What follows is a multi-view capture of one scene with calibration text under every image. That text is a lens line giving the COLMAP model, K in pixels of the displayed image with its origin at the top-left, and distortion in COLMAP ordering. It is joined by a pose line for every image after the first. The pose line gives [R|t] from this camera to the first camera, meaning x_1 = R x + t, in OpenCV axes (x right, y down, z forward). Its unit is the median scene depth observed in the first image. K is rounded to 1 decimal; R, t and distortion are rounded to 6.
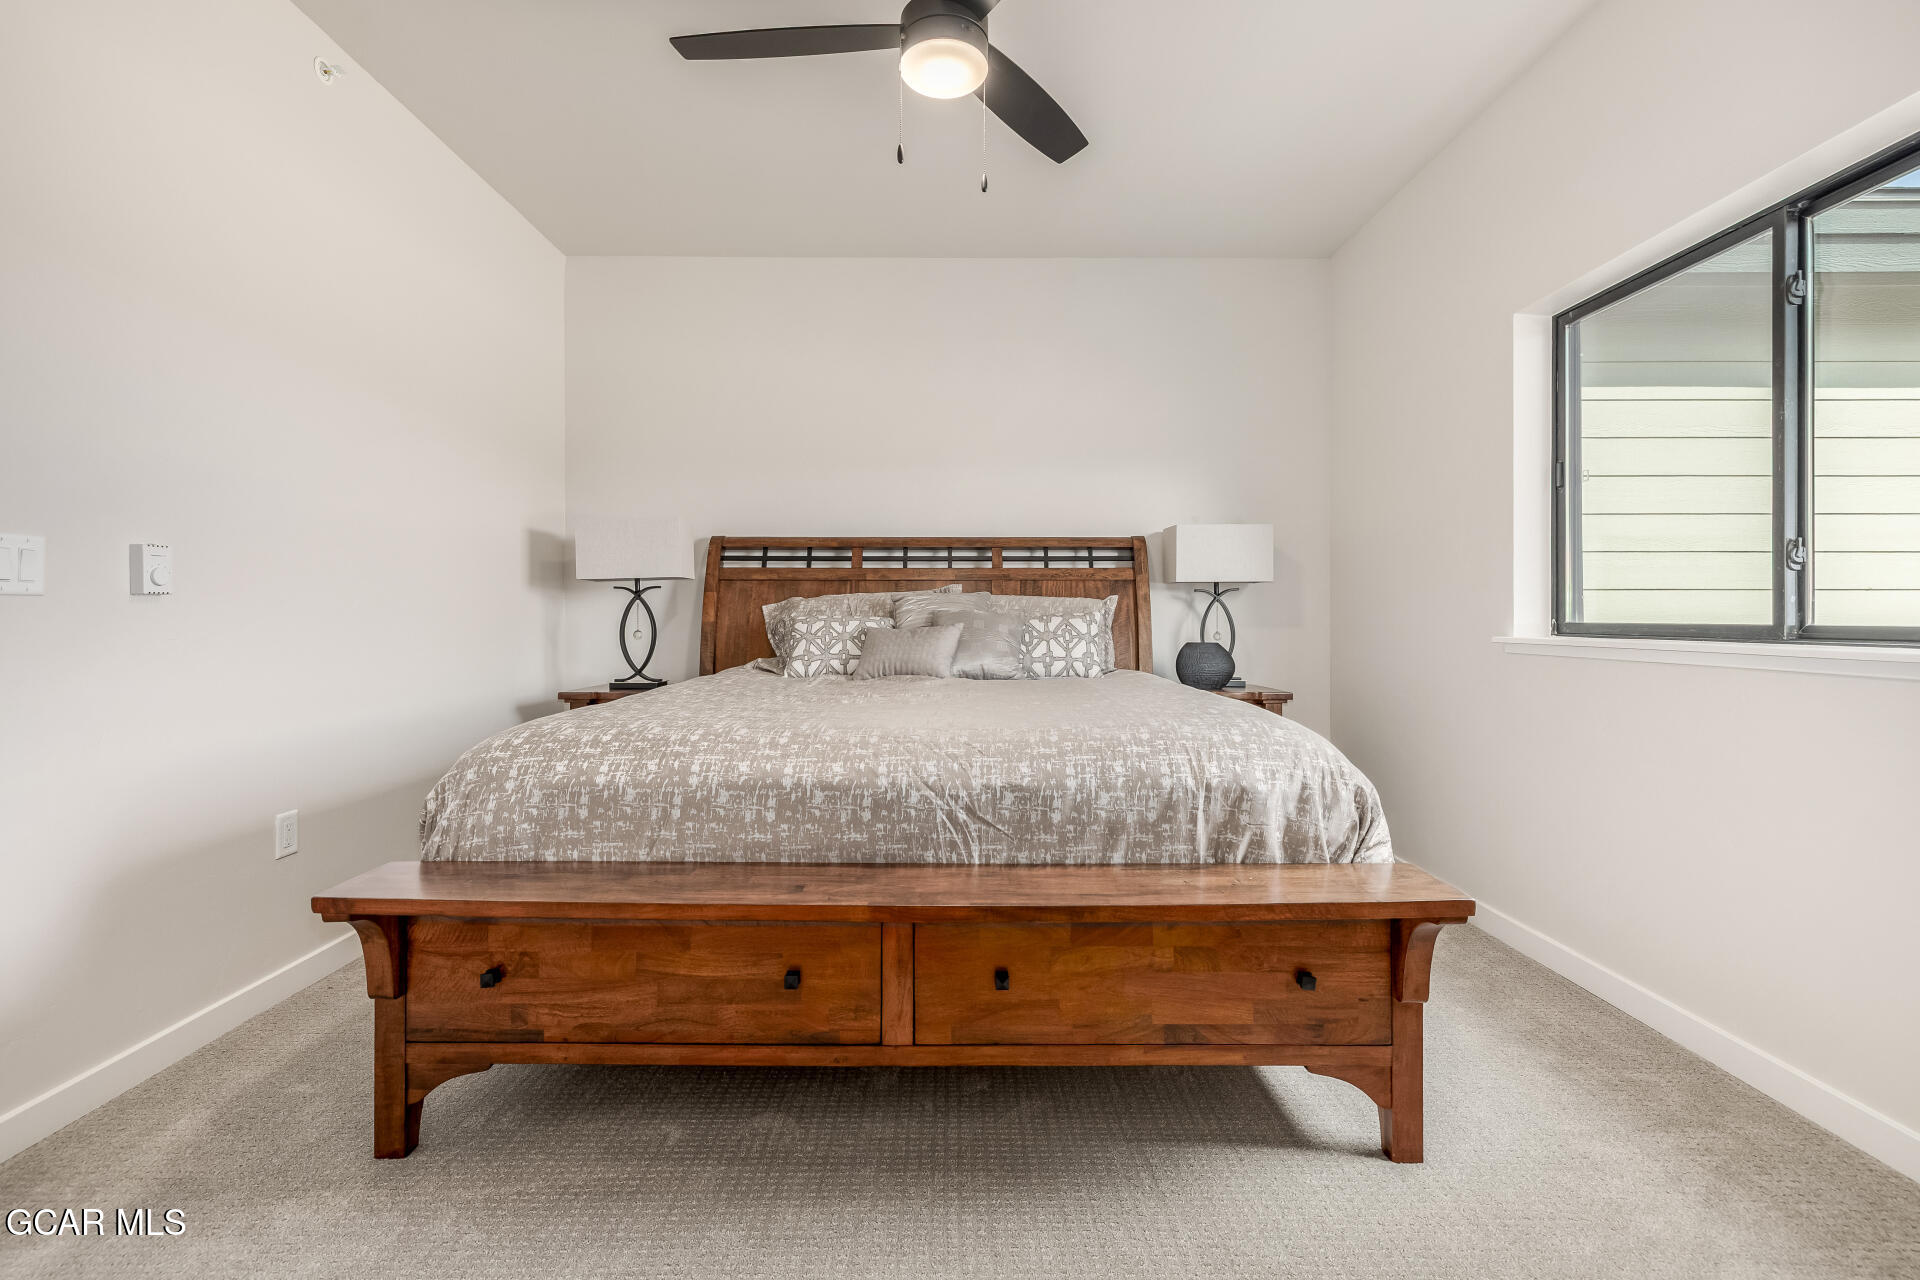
lens RADIAL K [[824.1, 0, 950.8], [0, 824.1, 618.1], [0, 0, 1]] dist [-0.001471, 0.000074]
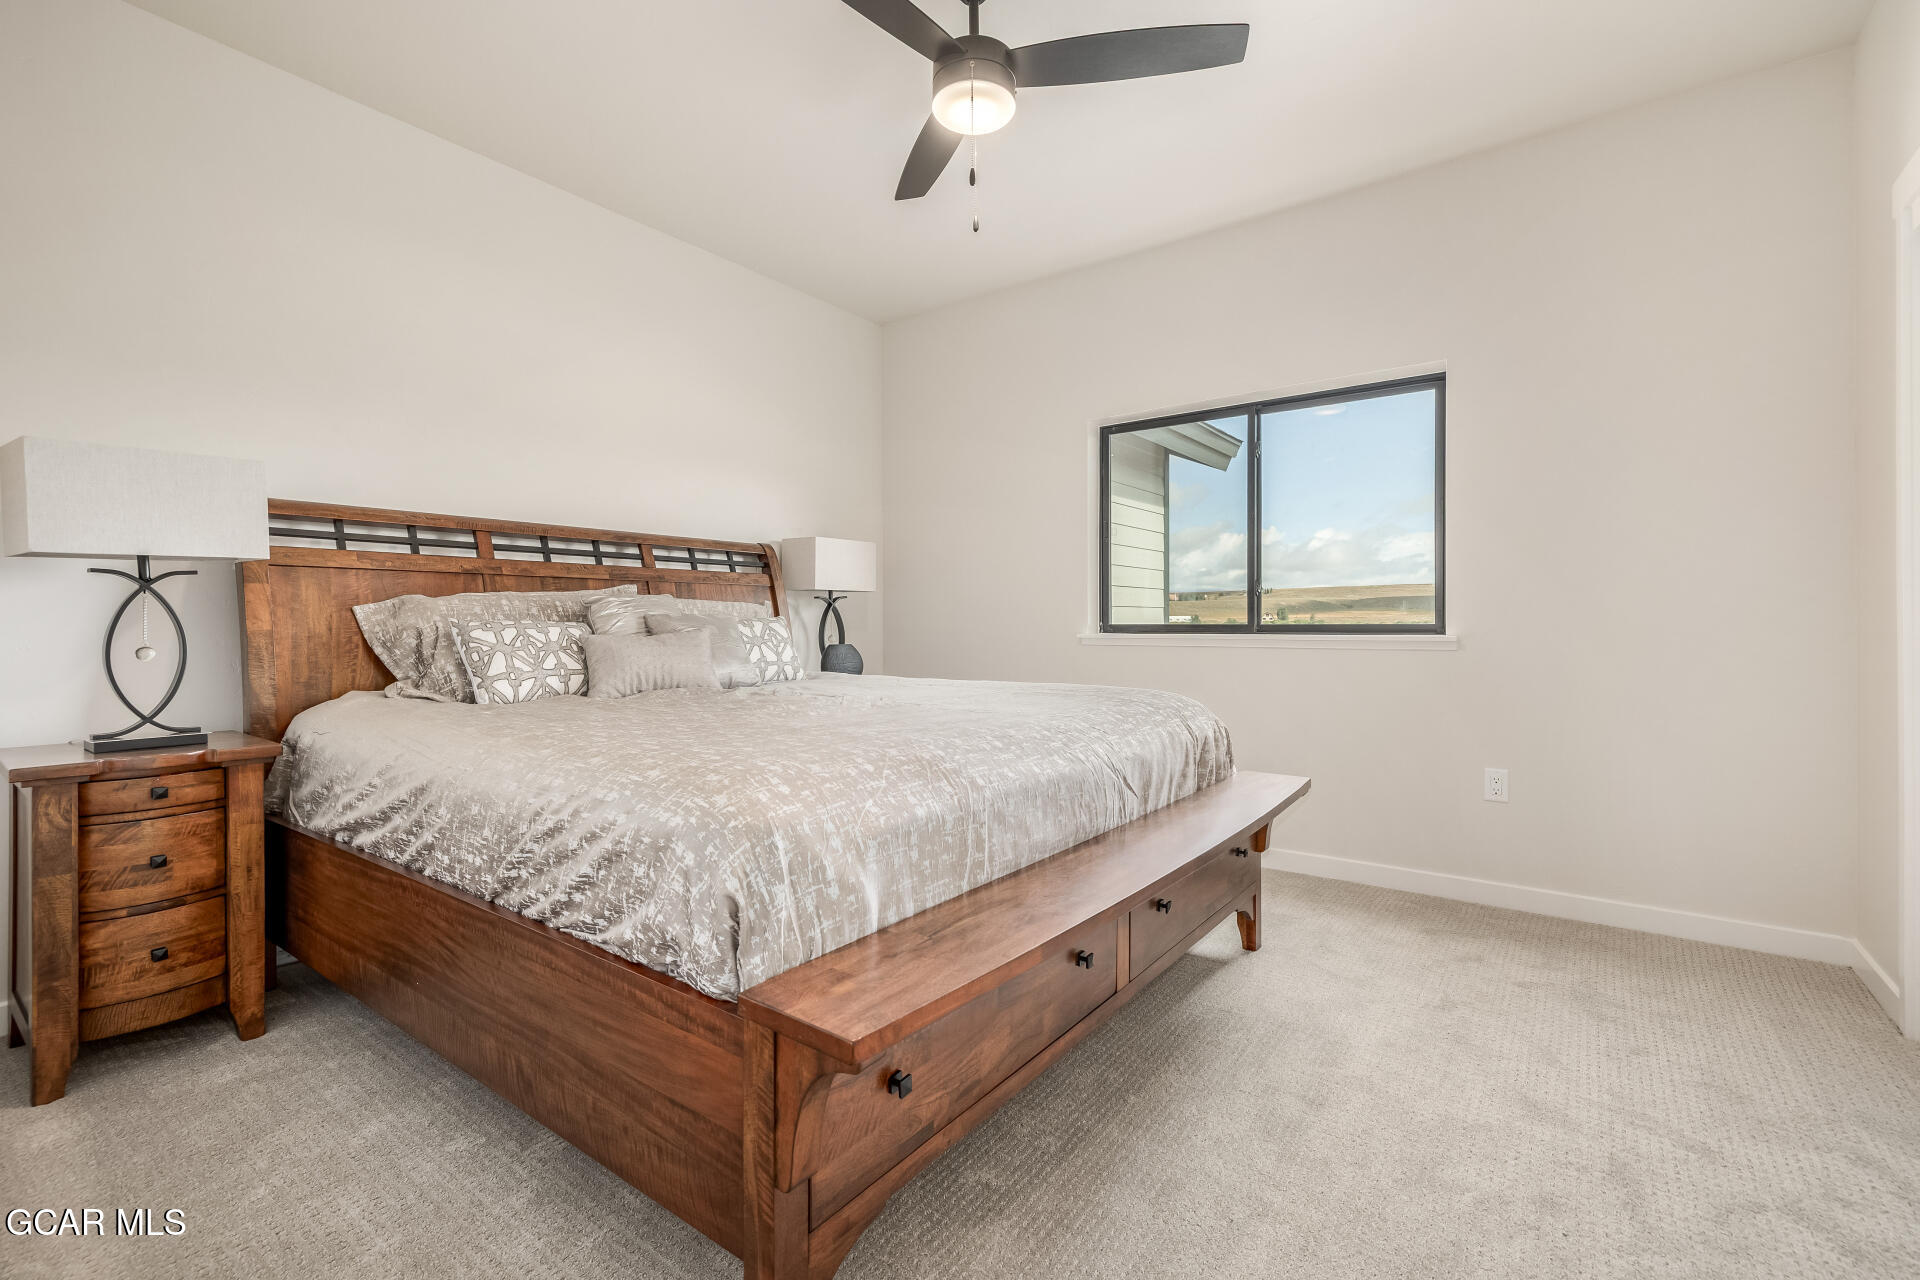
lens RADIAL K [[824.1, 0, 950.8], [0, 824.1, 618.1], [0, 0, 1]] dist [-0.001471, 0.000074]
pose [[0.607639, 0.001491, 0.794212, -0.497449], [0.003044, 0.999987, -0.004206, -0.000702], [-0.794207, 0.004973, 0.607626, 0.208630]]
